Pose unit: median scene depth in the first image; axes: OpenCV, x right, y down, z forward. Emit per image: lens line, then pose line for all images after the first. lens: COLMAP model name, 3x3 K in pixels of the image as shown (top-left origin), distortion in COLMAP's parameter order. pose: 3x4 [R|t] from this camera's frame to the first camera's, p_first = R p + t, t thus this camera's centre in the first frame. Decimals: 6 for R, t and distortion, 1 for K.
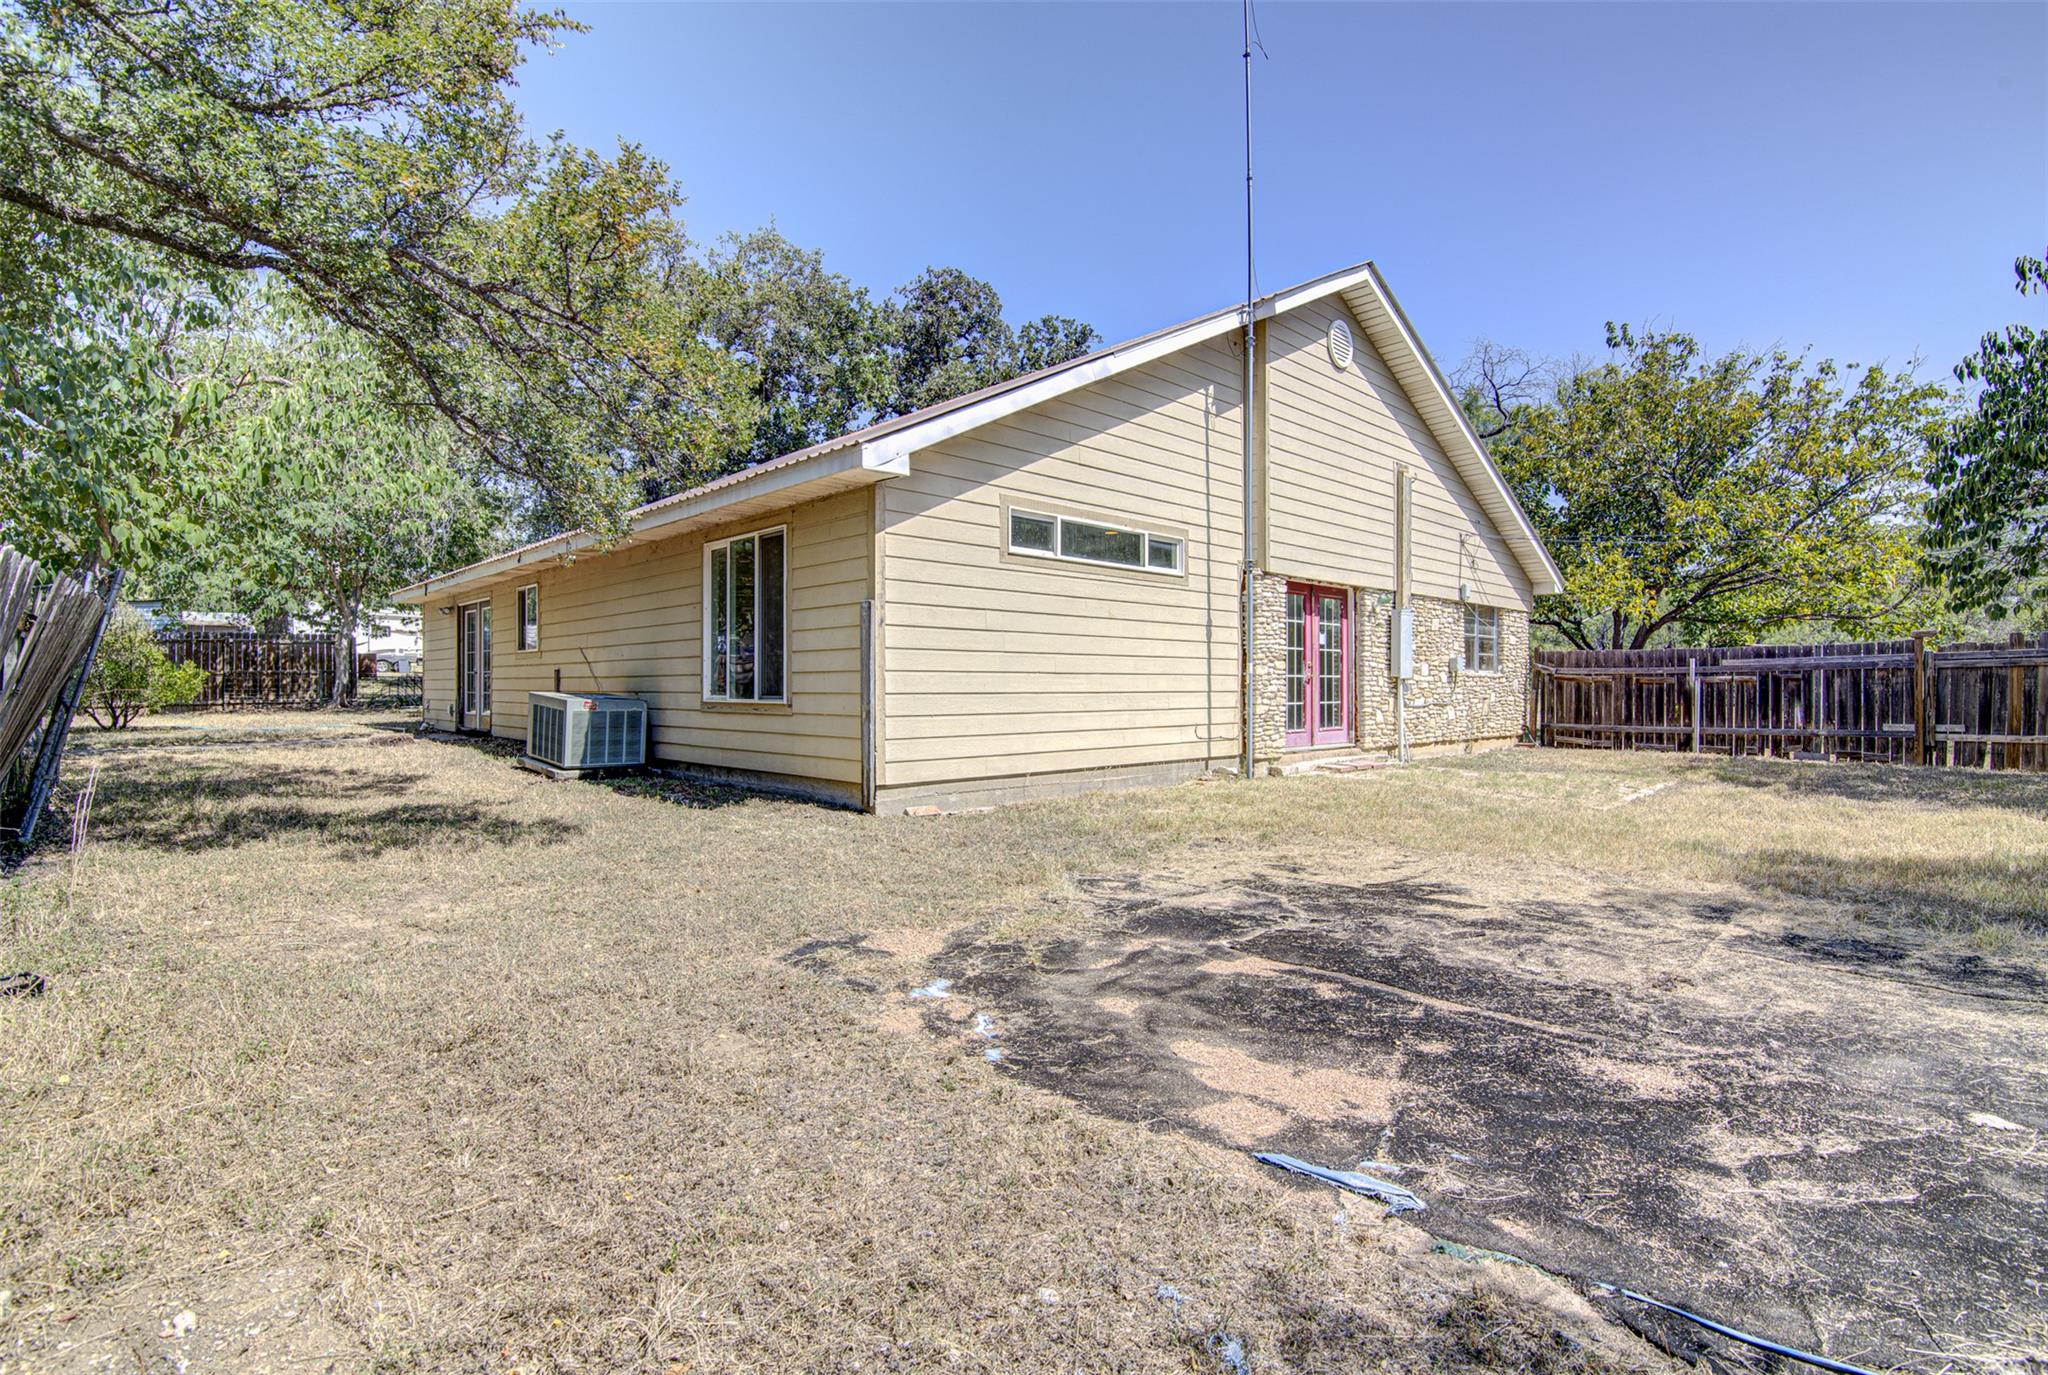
lens RADIAL K [[945.8, 0, 1023.6], [0, 945.8, 685.0], [0, 0, 1]] dist [0.014483, -0.000987]
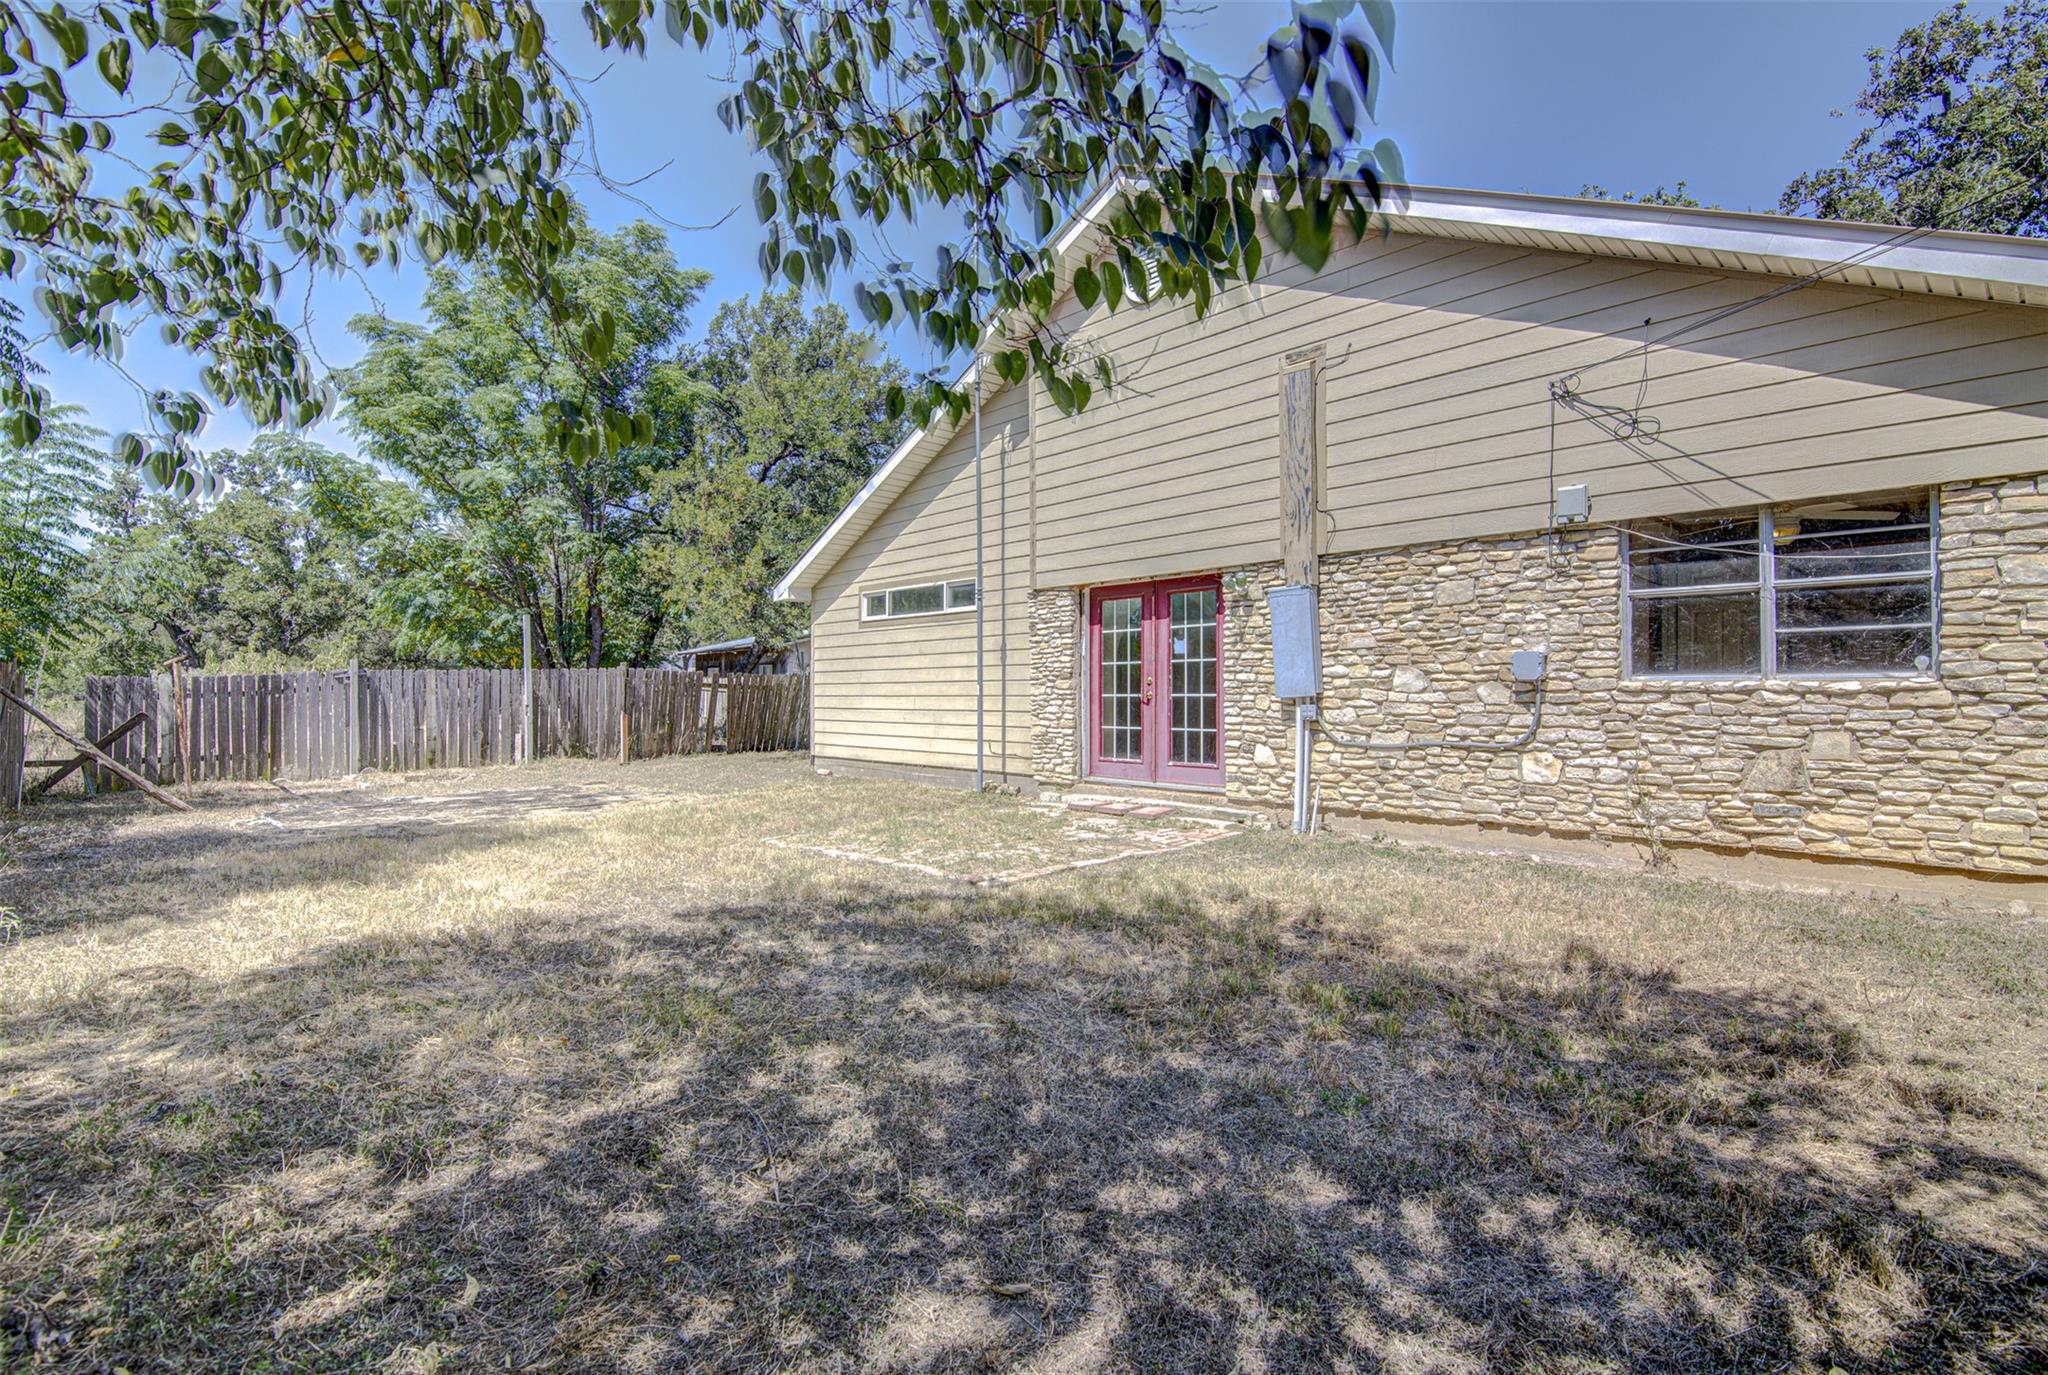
lens RADIAL K [[945.8, 0, 1024.0], [0, 945.8, 693.0], [0, 0, 1]] dist [0.014483, -0.000987]
pose [[-0.000359, -0.000505, -1.000000, 1.137528], [0.005113, 0.999987, -0.000507, -0.011763], [0.999987, -0.005114, -0.000357, 0.912241]]
